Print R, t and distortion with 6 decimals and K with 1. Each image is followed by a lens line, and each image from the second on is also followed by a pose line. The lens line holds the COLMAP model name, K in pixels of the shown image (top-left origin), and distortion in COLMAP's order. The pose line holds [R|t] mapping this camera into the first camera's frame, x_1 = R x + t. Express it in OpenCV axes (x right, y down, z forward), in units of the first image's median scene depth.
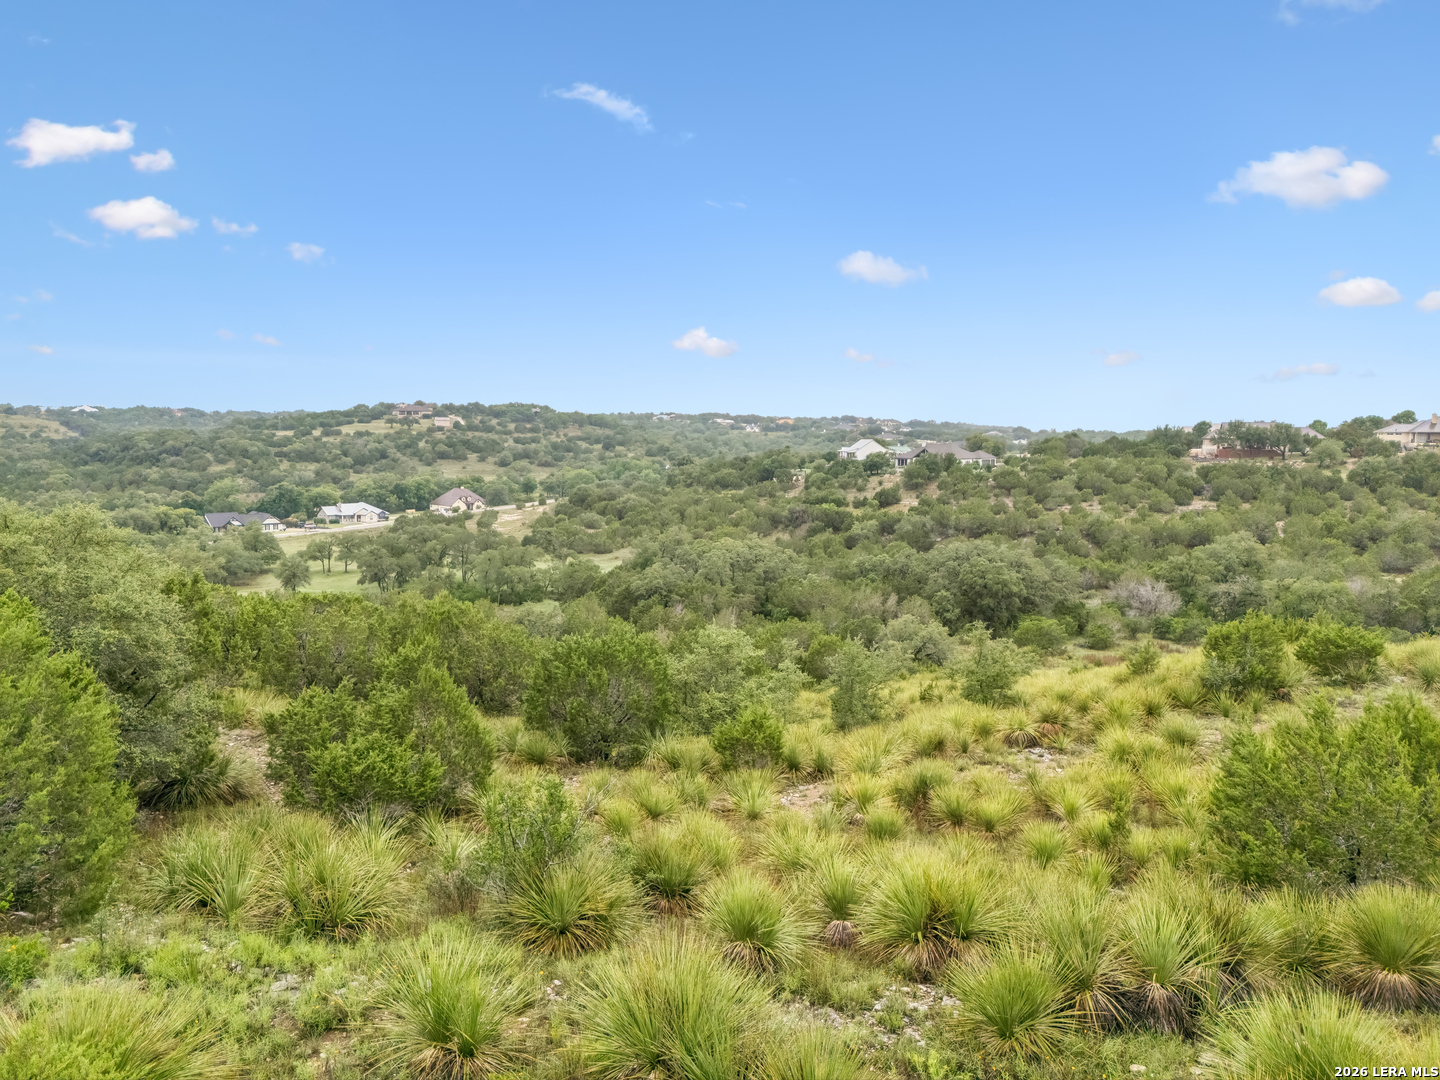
lens RADIAL K [[1051.8, 0, 724.6], [0, 1051.8, 542.1], [0, 0, 1]] dist [0.080809, -0.077864]
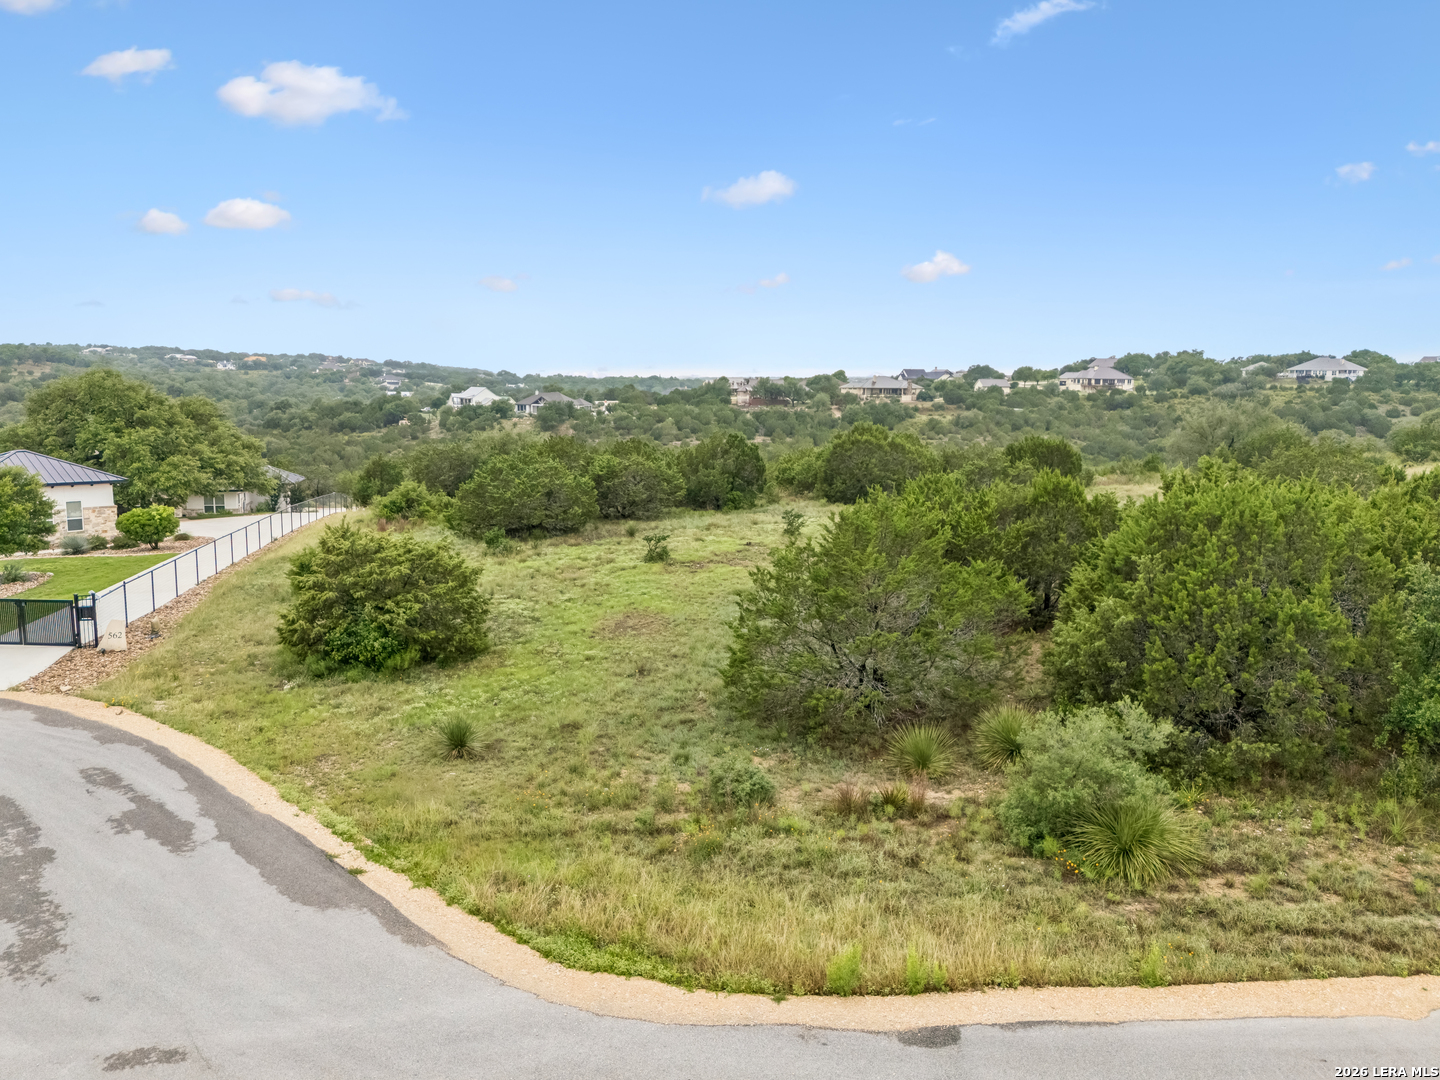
lens RADIAL K [[1064.2, 0, 723.4], [0, 1064.2, 540.5], [0, 0, 1]] dist [0.082652, -0.077711]
pose [[0.868285, -0.065194, 0.491764, -0.149937], [0.038801, 0.997215, 0.063693, 0.003945], [-0.494547, -0.036223, 0.868396, -0.109878]]
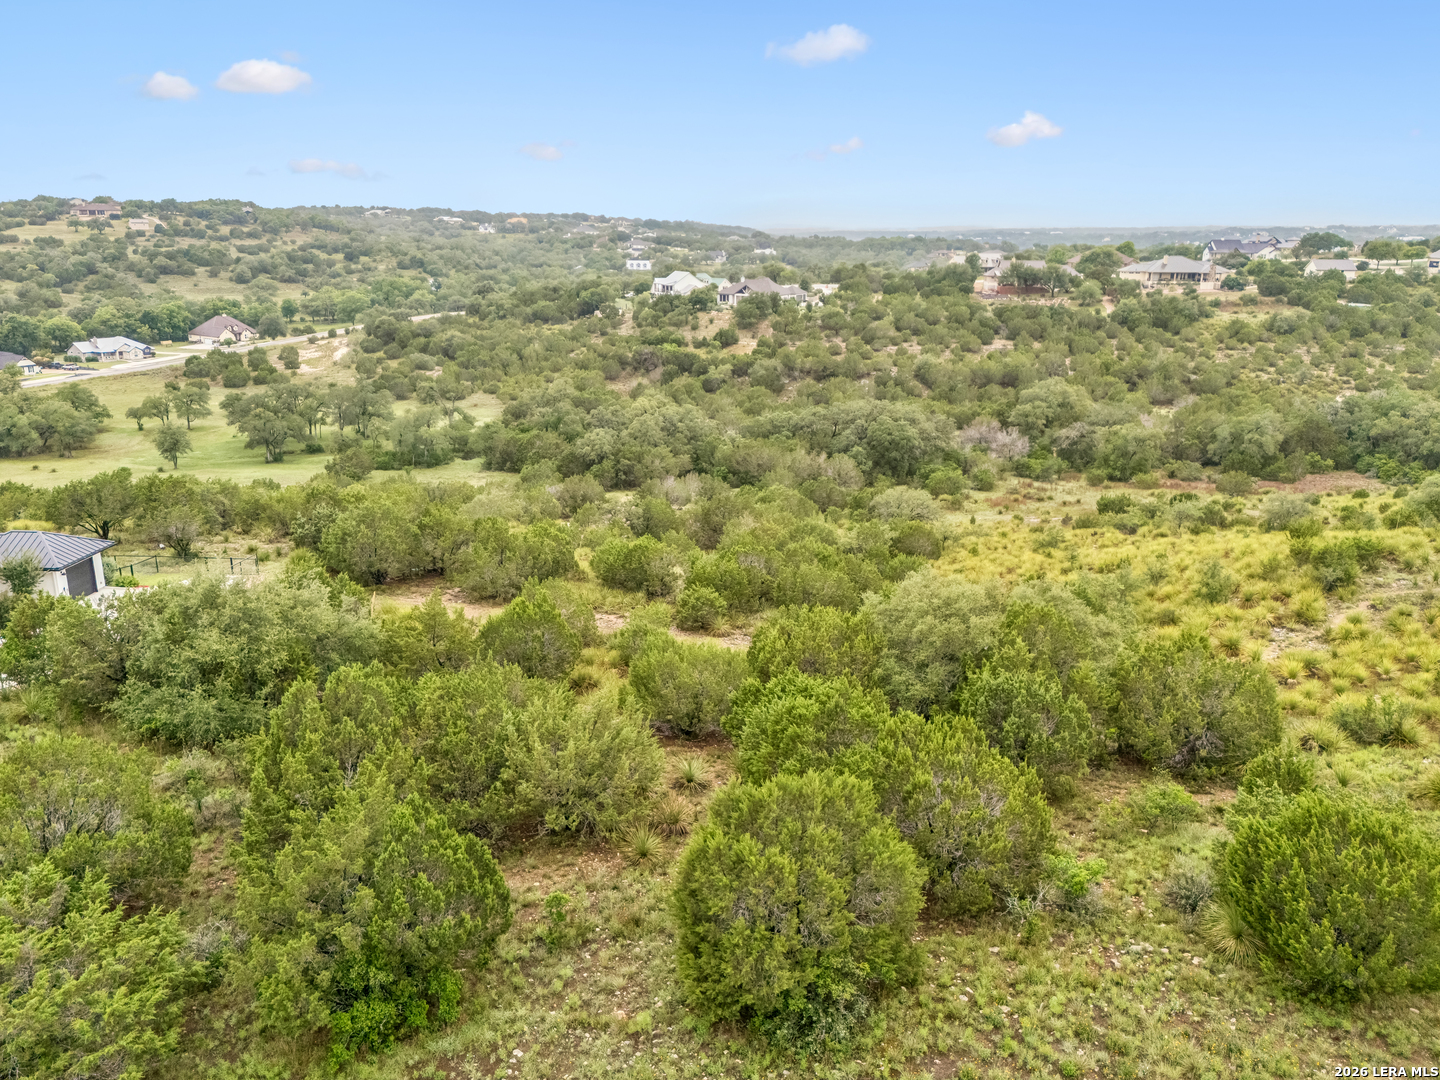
lens RADIAL K [[1081.3, 0, 724.8], [0, 1081.3, 541.9], [0, 0, 1]] dist [0.082450, -0.083399]
pose [[0.964213, -0.066433, 0.256669, -0.077069], [0.018567, 0.982642, 0.184582, -0.022868], [-0.264476, -0.173211, 0.948710, -0.039939]]
